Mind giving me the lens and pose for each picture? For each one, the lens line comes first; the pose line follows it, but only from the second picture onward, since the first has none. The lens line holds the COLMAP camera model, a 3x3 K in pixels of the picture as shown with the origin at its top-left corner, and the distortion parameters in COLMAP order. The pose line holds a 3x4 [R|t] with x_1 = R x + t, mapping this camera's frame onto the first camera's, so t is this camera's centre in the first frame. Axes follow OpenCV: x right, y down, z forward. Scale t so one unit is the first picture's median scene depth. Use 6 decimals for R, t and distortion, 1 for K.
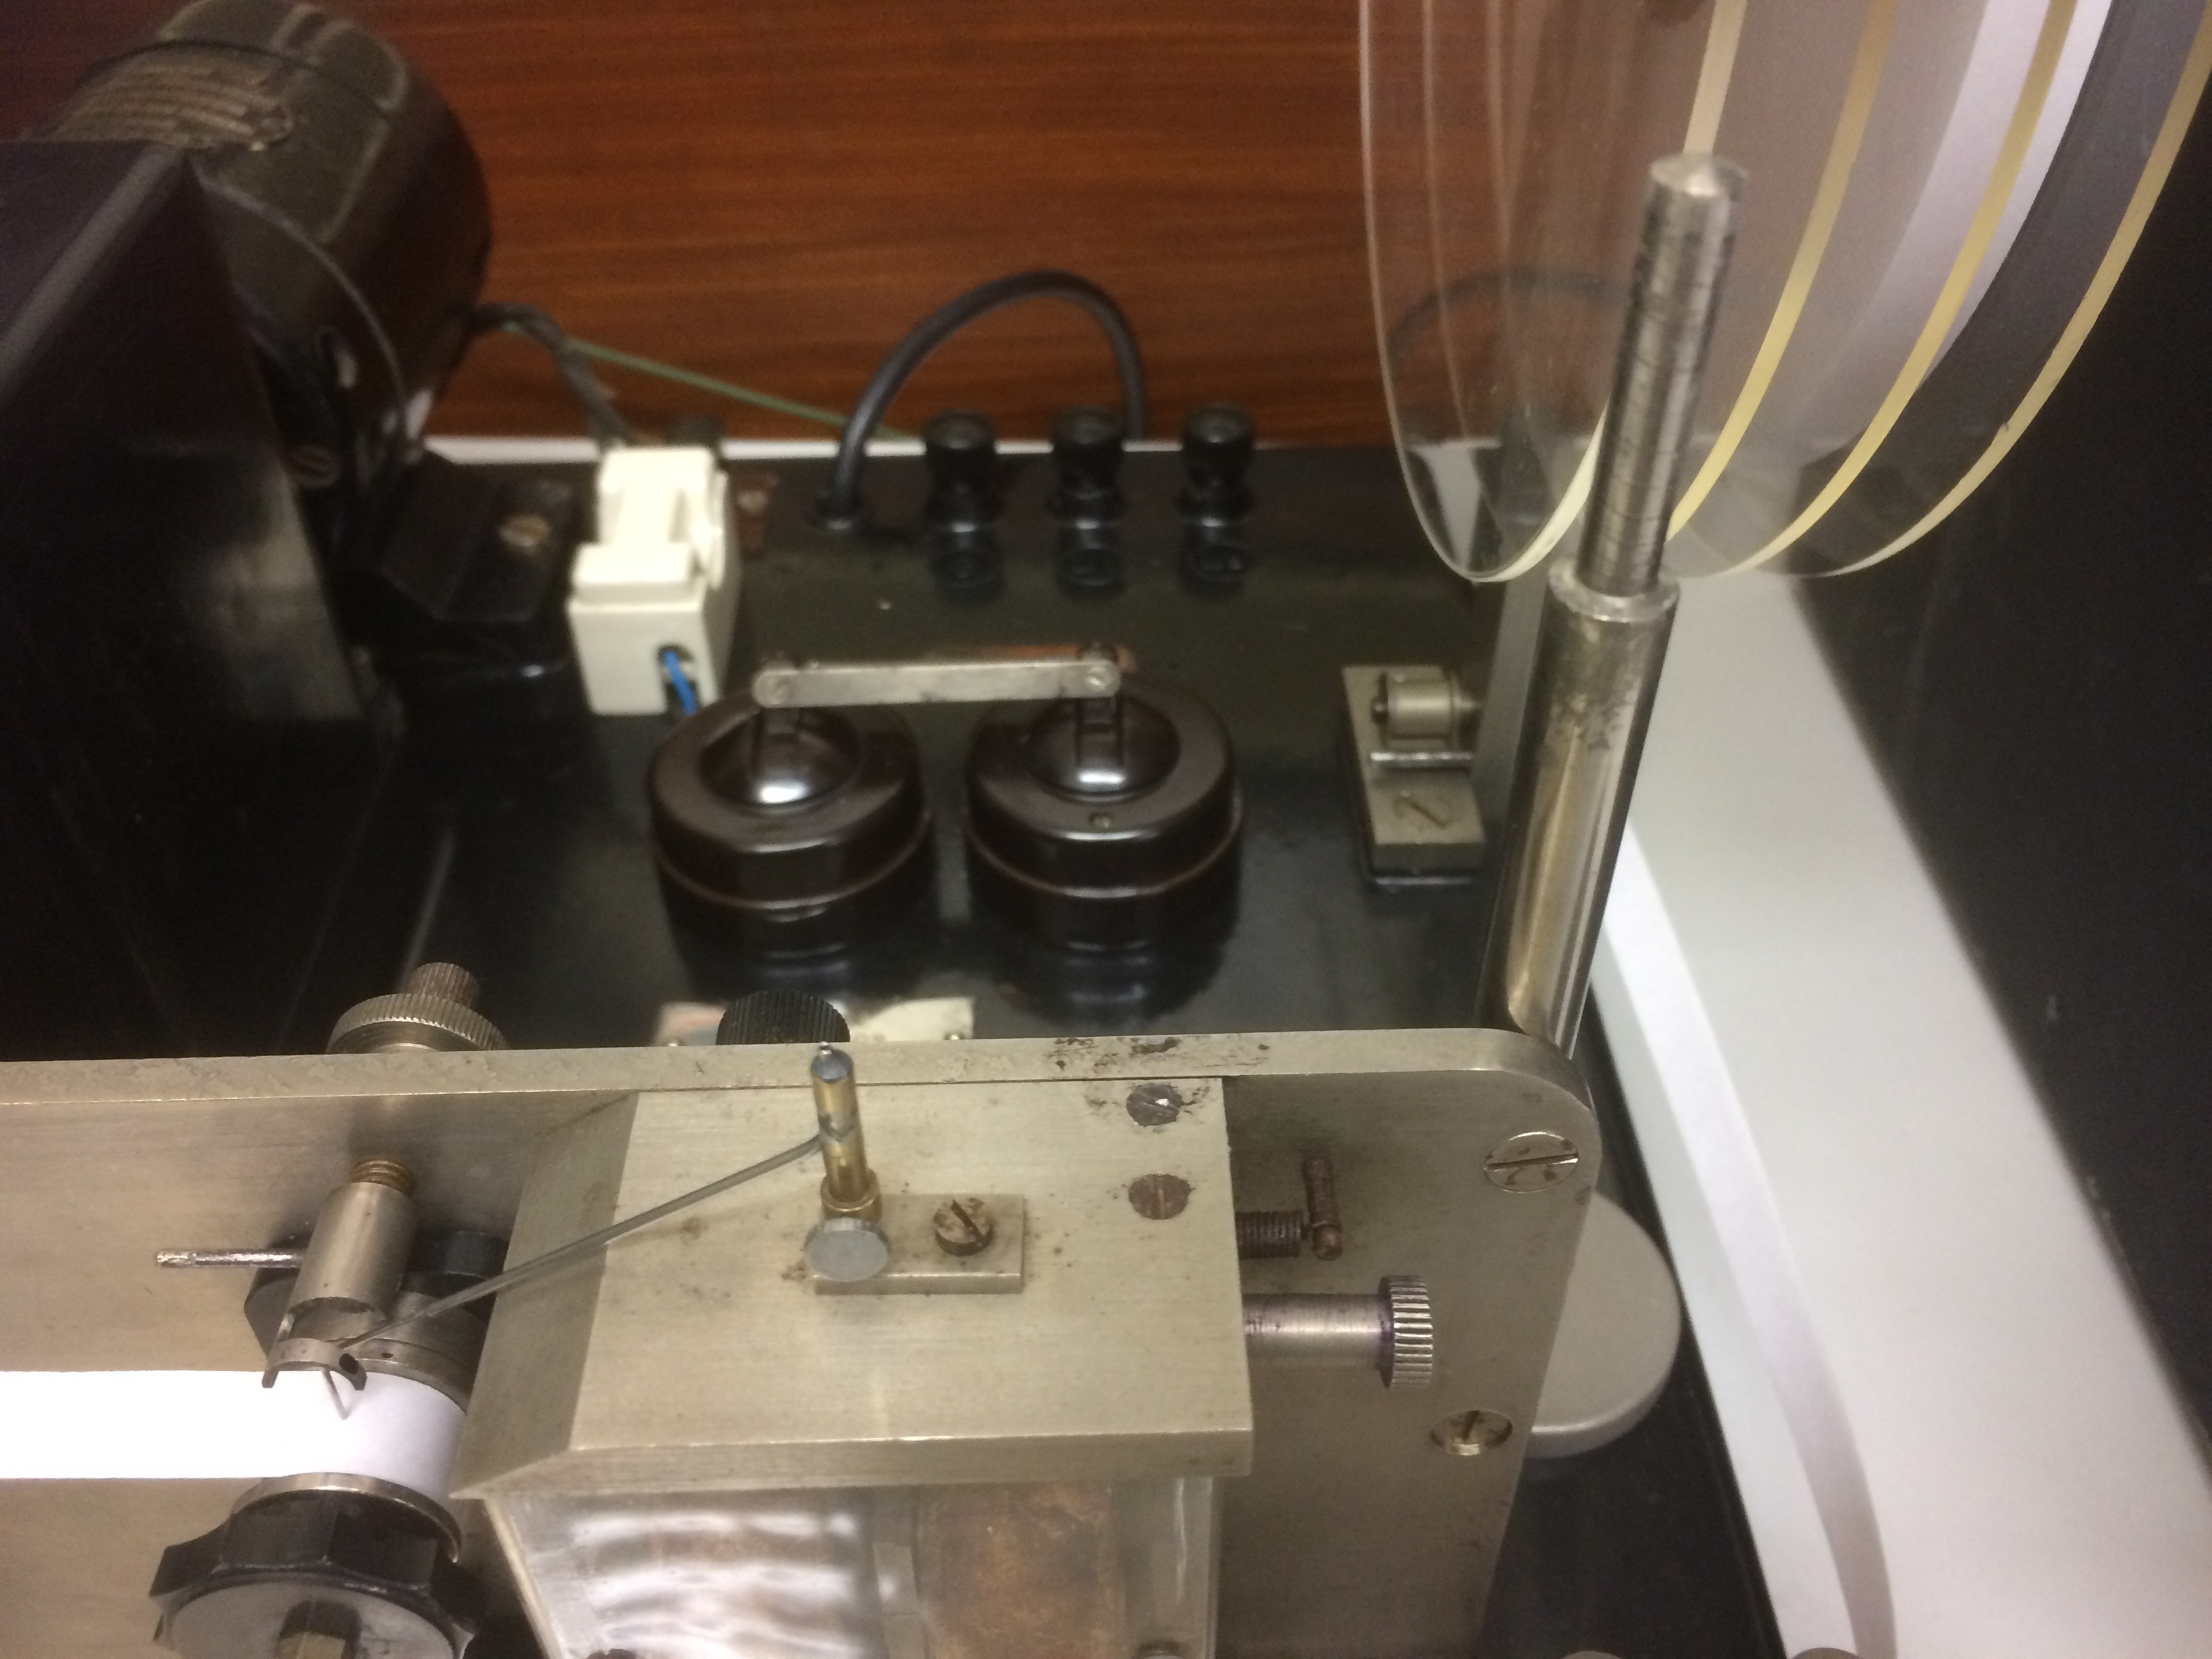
lens RADIAL K [[2026.2, 0, 1106.0], [0, 2026.2, 829.5], [0, 0, 1]] dist [0.098543, -0.146759]
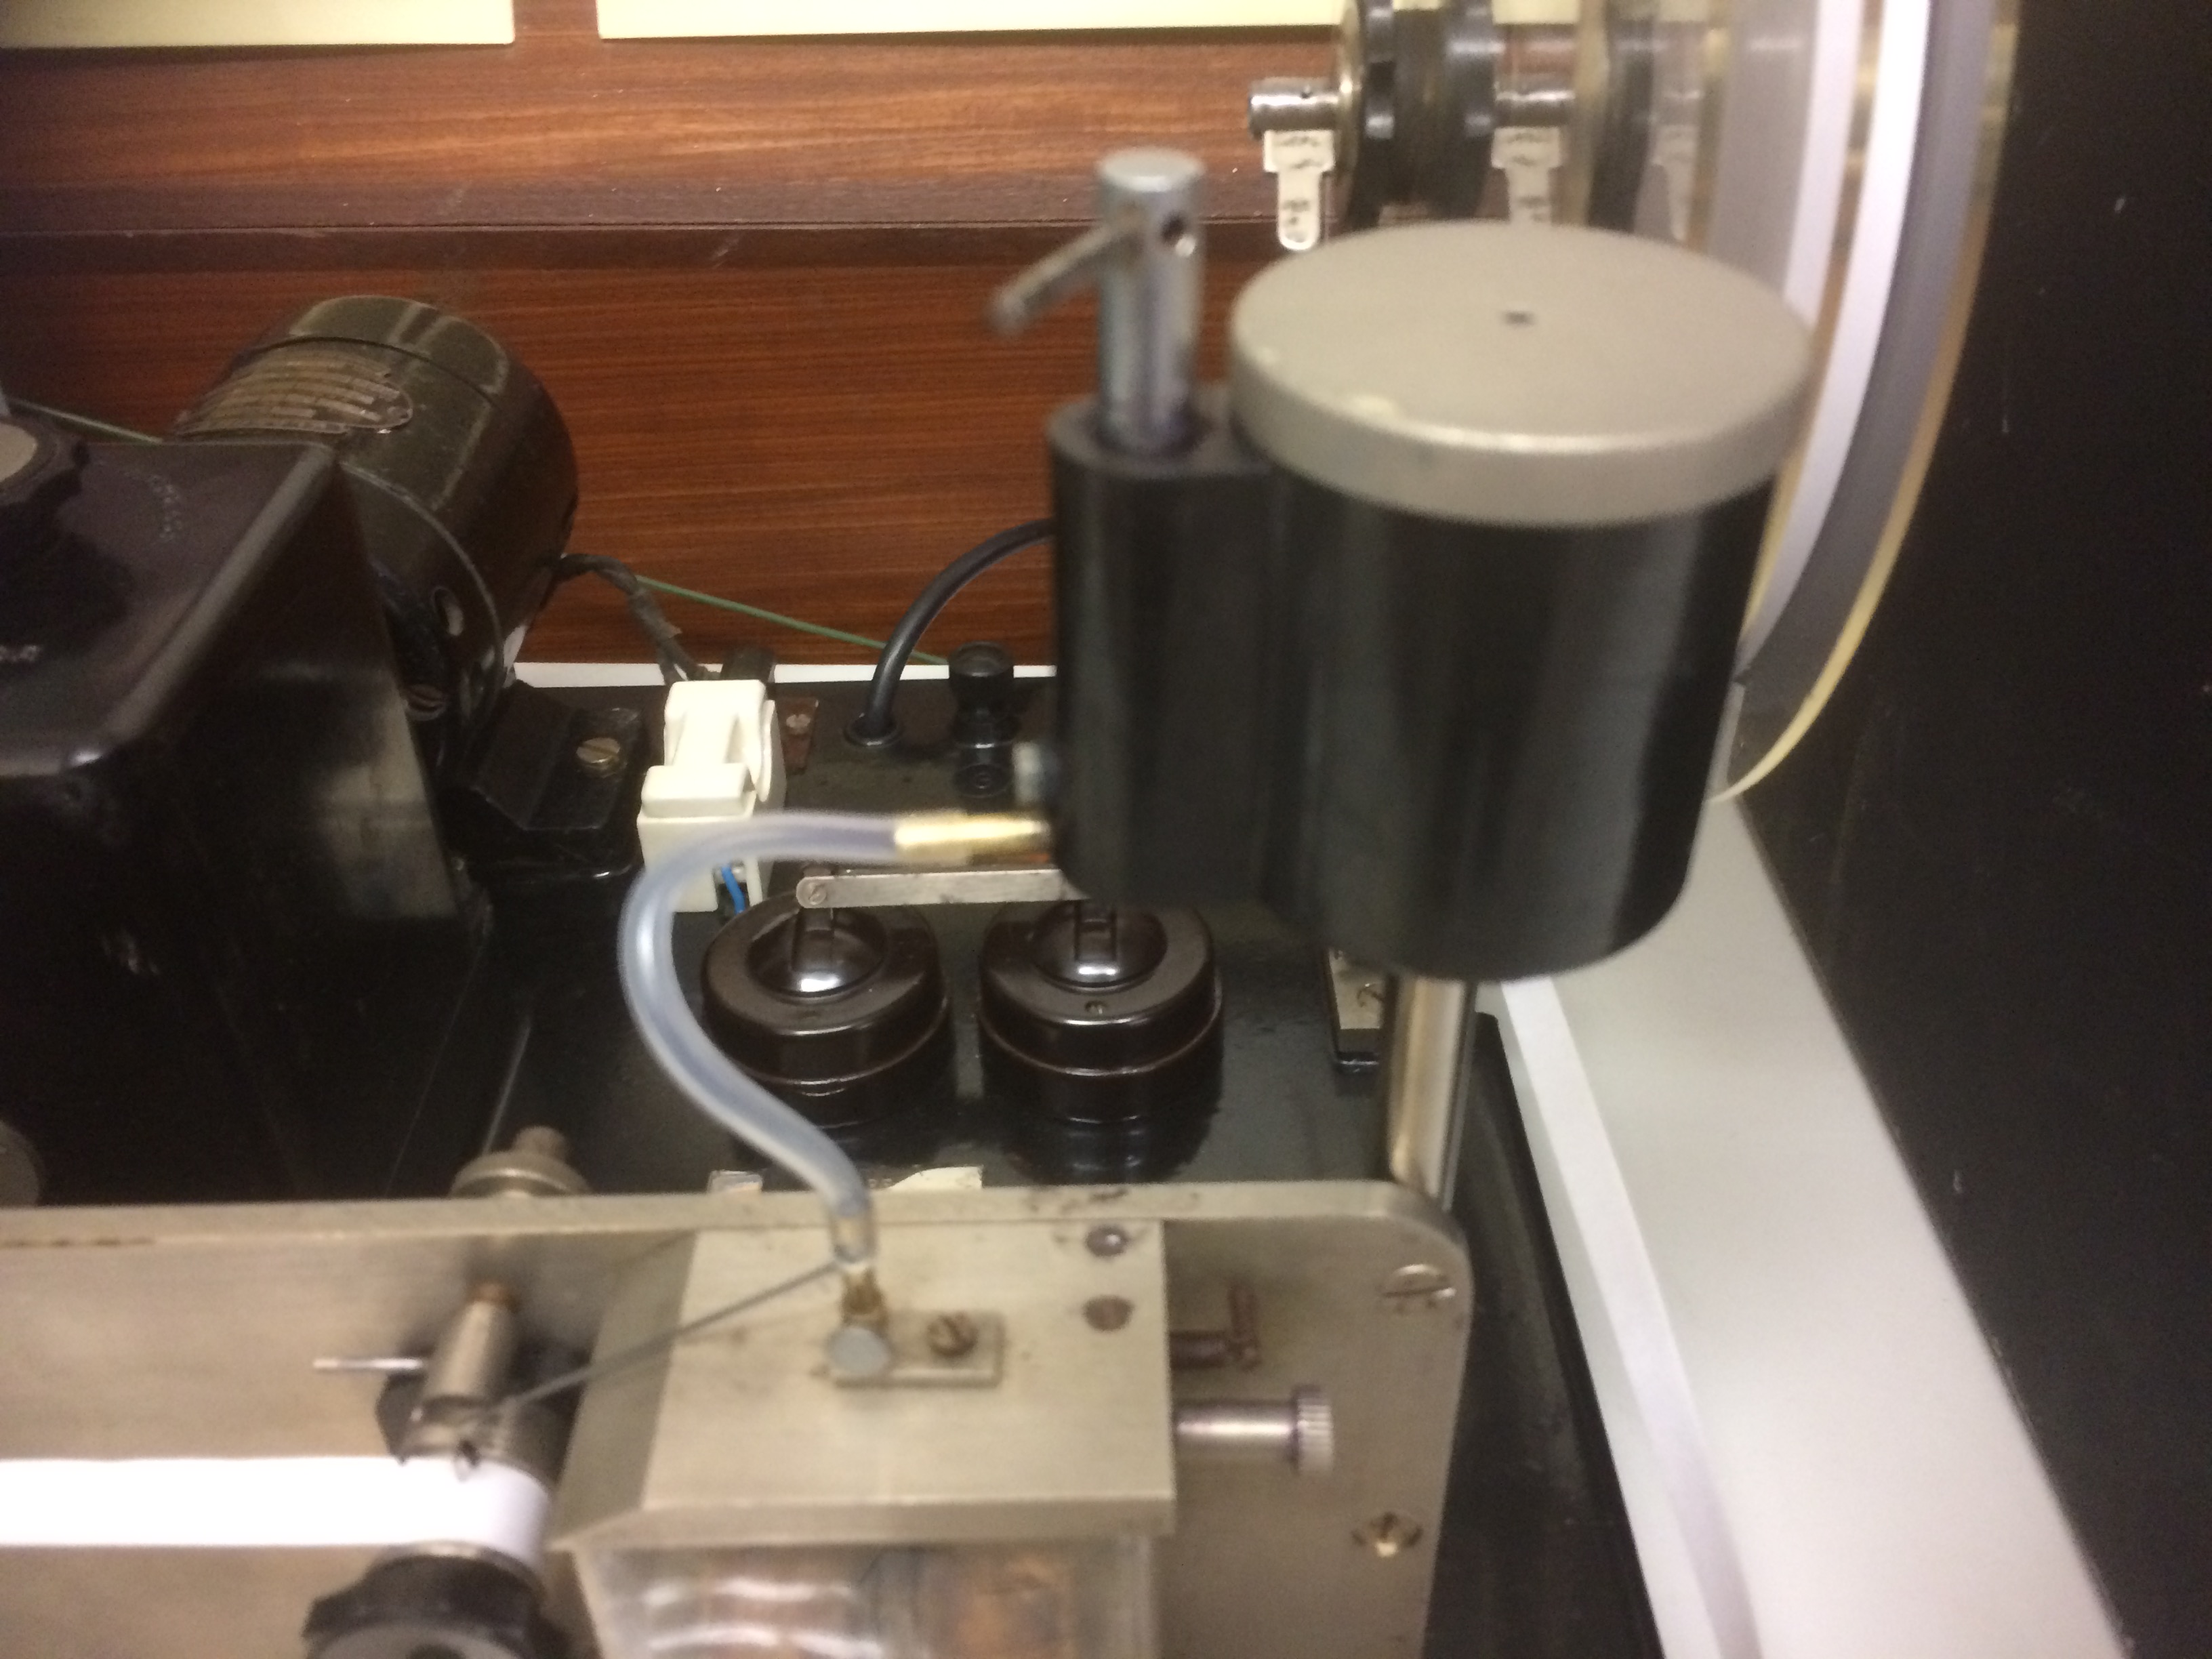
lens RADIAL K [[2026.2, 0, 1106.0], [0, 2026.2, 829.5], [0, 0, 1]] dist [0.098543, -0.146759]
pose [[0.999802, 0.001603, -0.019827, 0.026533], [-0.003341, 0.996122, -0.087918, -0.004395], [0.019609, 0.087967, 0.995930, -0.153288]]
